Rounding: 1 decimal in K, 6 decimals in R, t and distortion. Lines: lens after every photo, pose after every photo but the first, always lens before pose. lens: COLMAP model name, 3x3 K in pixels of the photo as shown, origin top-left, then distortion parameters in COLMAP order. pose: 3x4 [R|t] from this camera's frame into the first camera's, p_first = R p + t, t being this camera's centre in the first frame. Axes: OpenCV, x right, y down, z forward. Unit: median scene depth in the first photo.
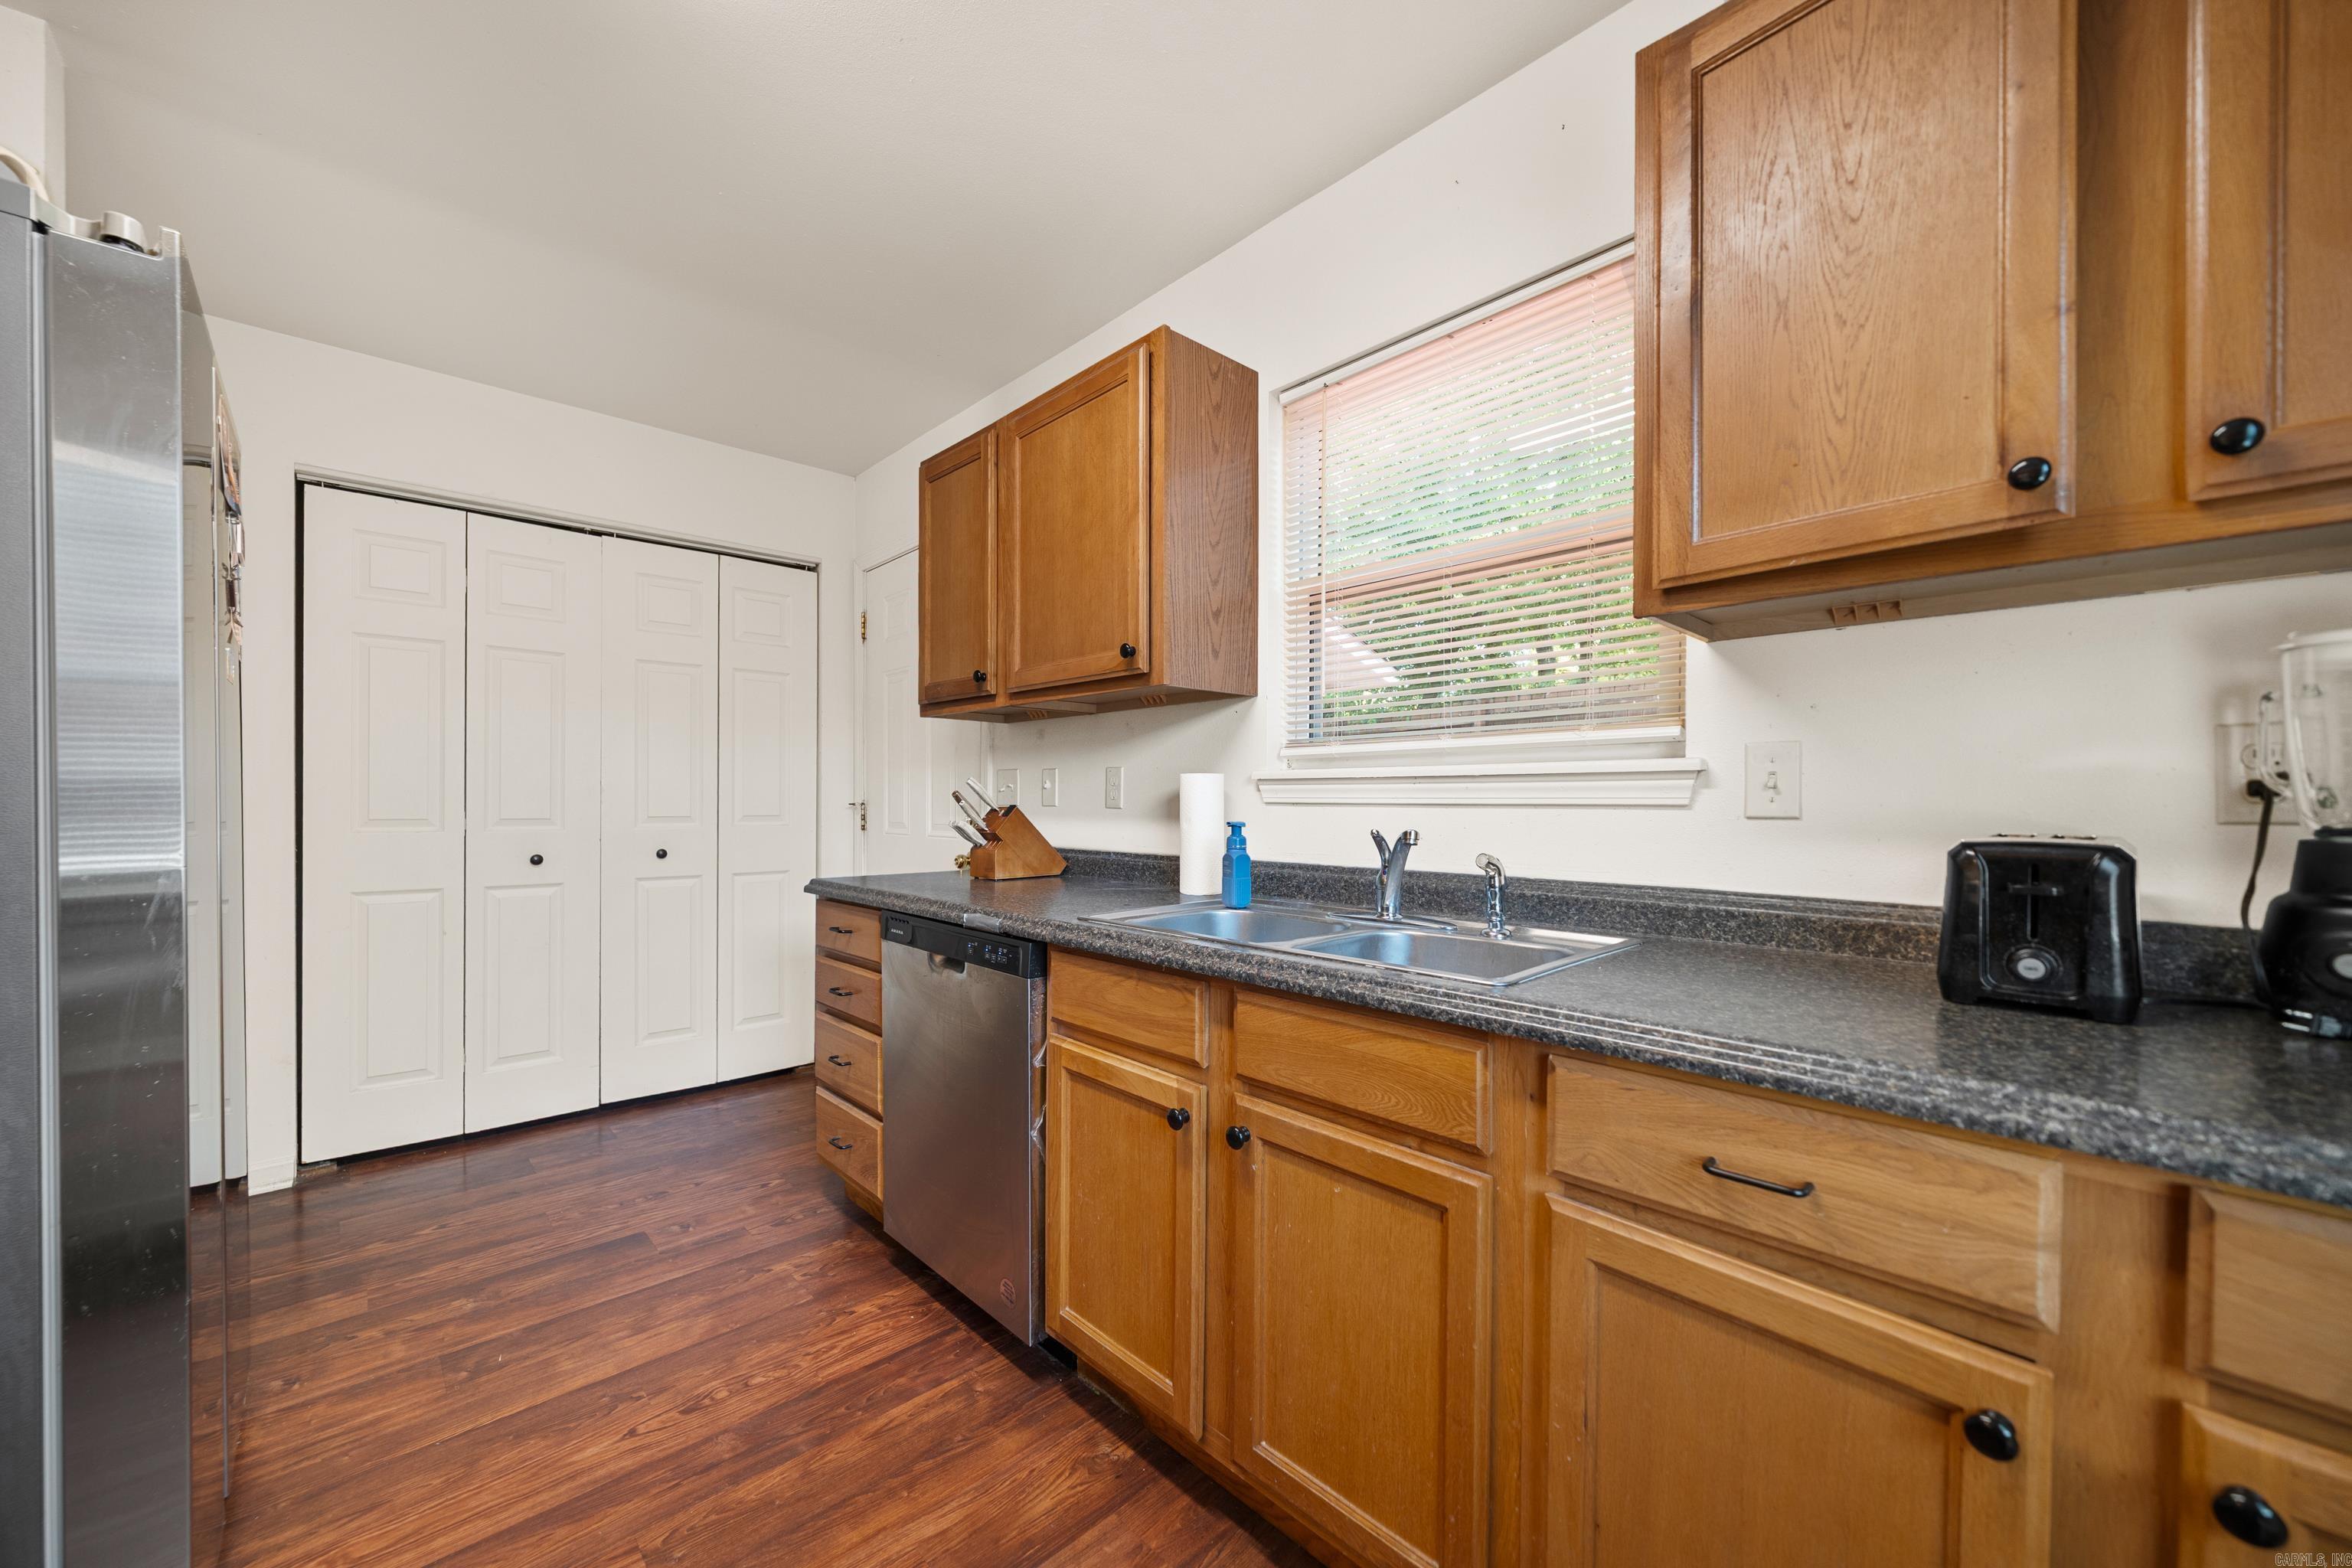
lens RADIAL K [[876.7, 0, 1202.4], [0, 876.7, 778.3], [0, 0, 1]] dist [-0.004495, -0.000058]
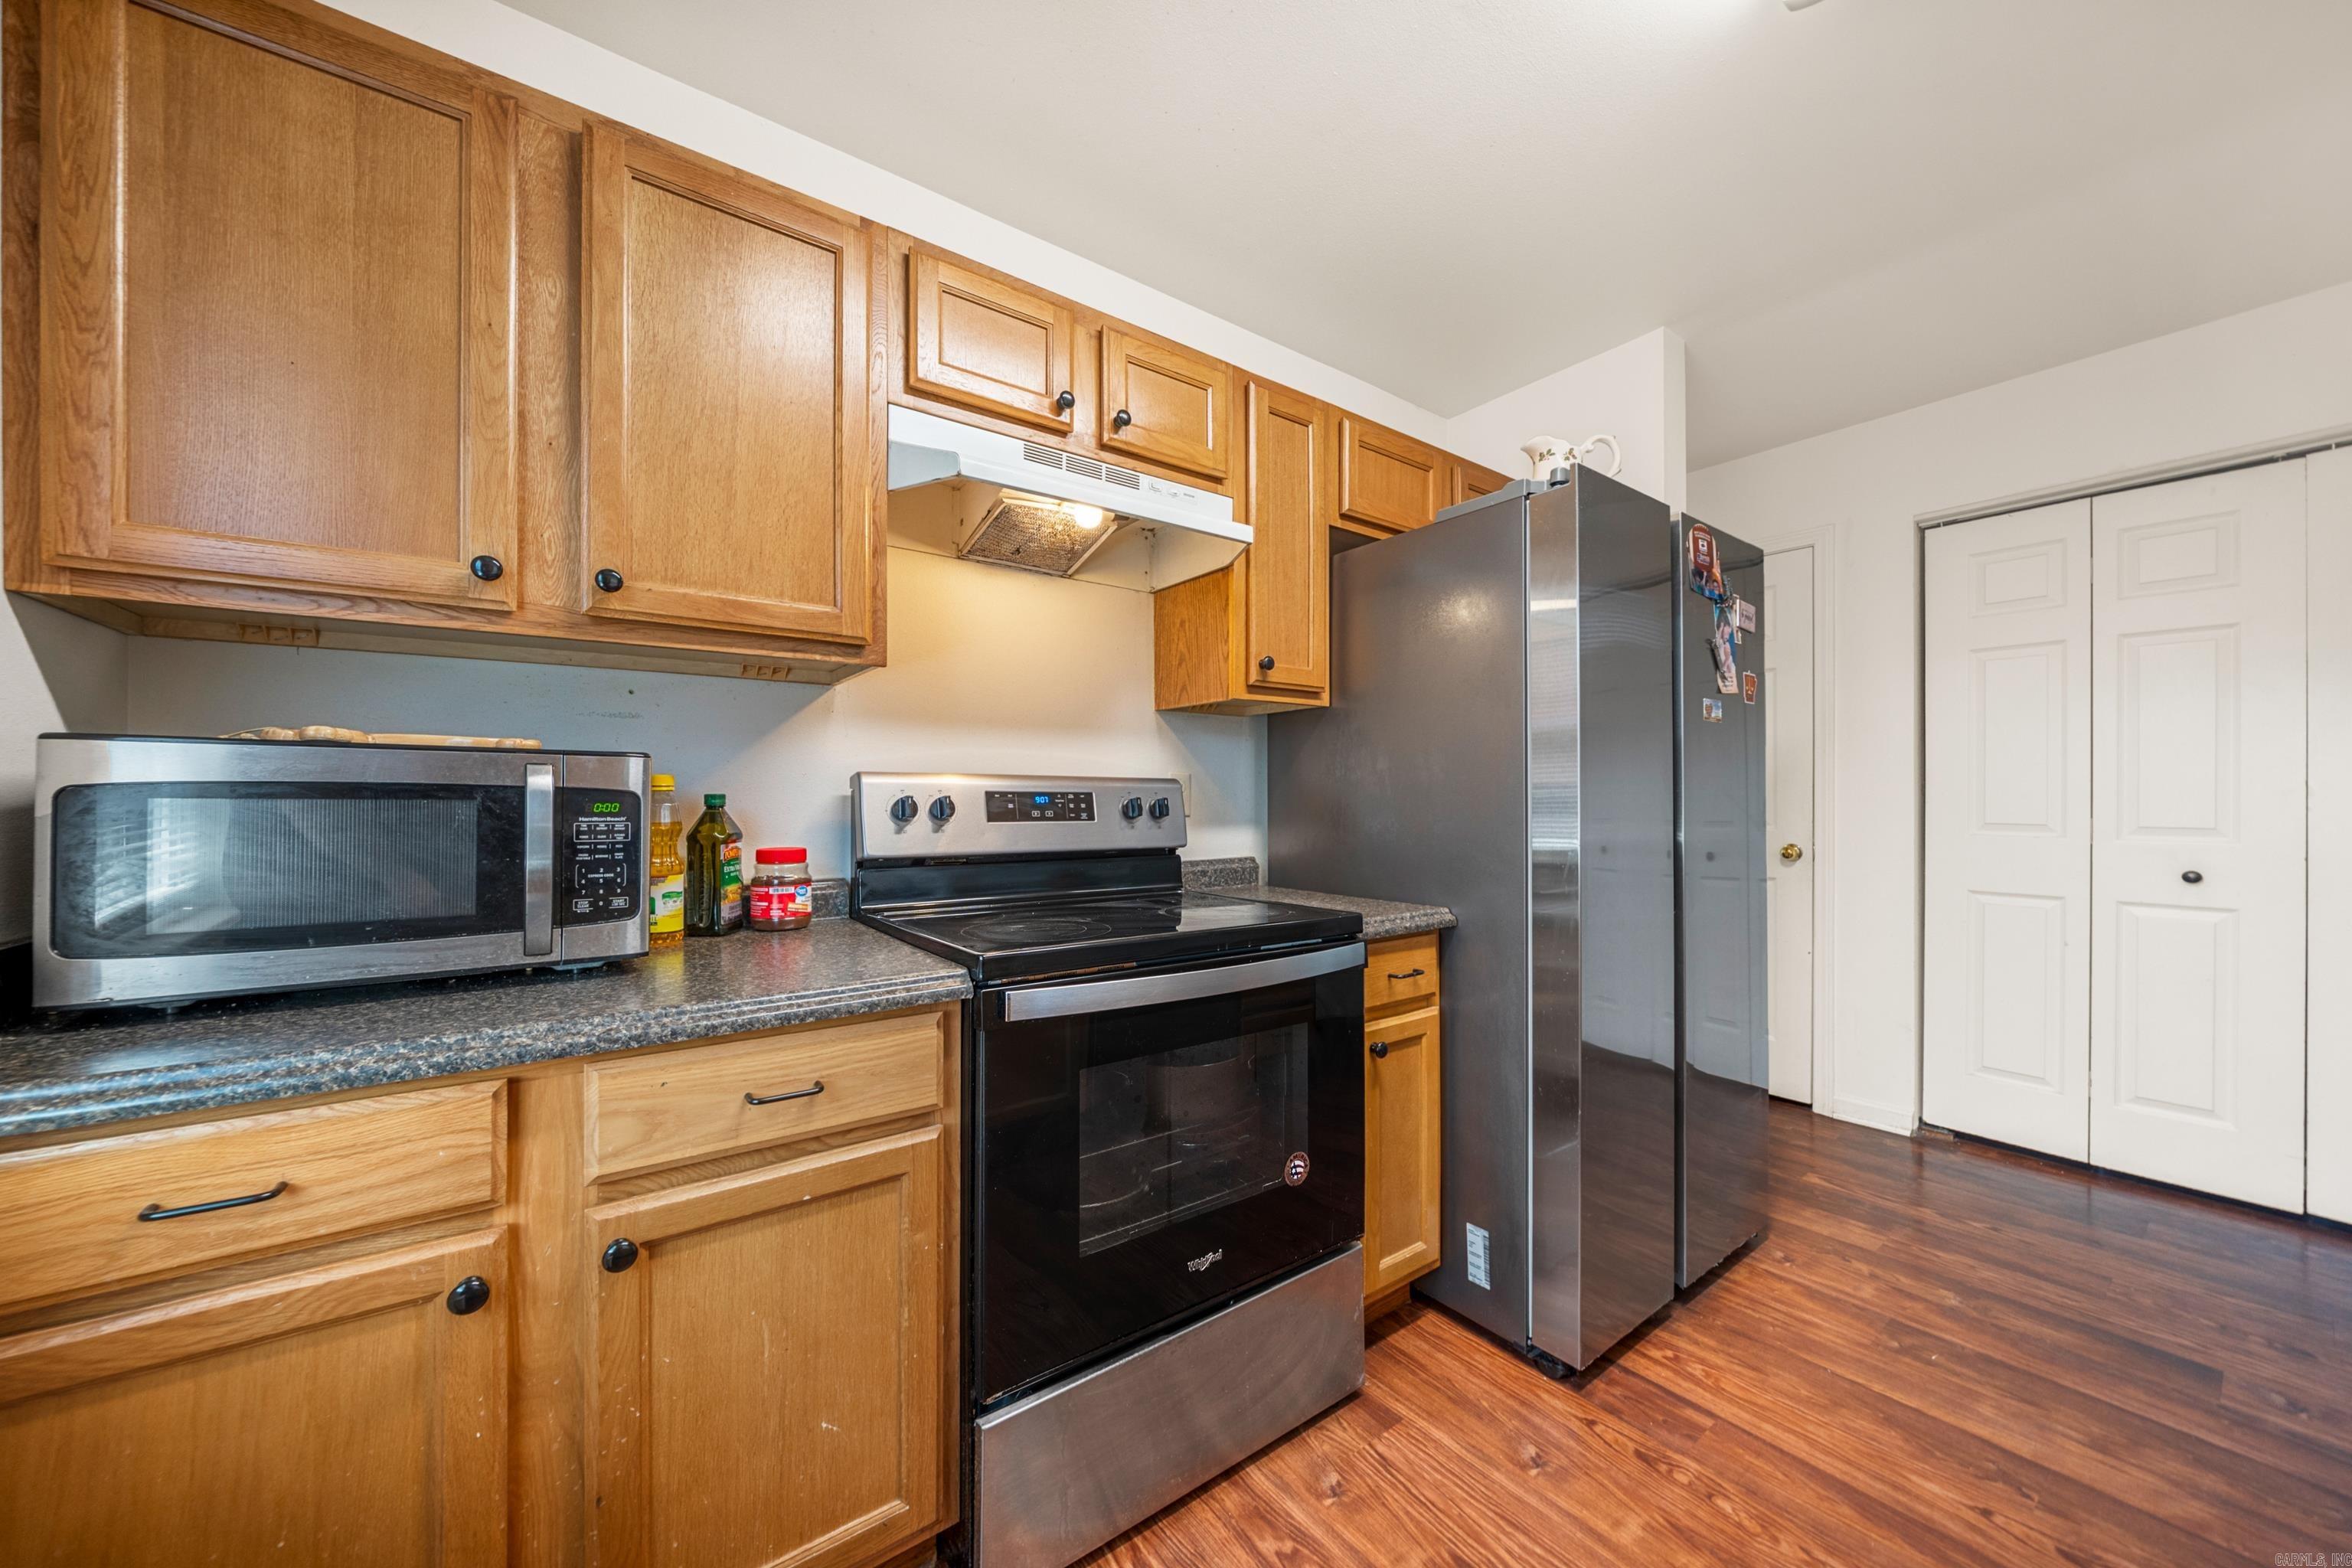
lens RADIAL K [[811.2, 0, 1167.3], [0, 811.2, 805.1], [0, 0, 1]] dist [-0.000863, -0.000052]
pose [[-0.133448, 0.002200, -0.991053, 0.231644], [0.024001, 0.999711, -0.001013, 0.003524], [0.990765, -0.023922, -0.133462, 0.243792]]
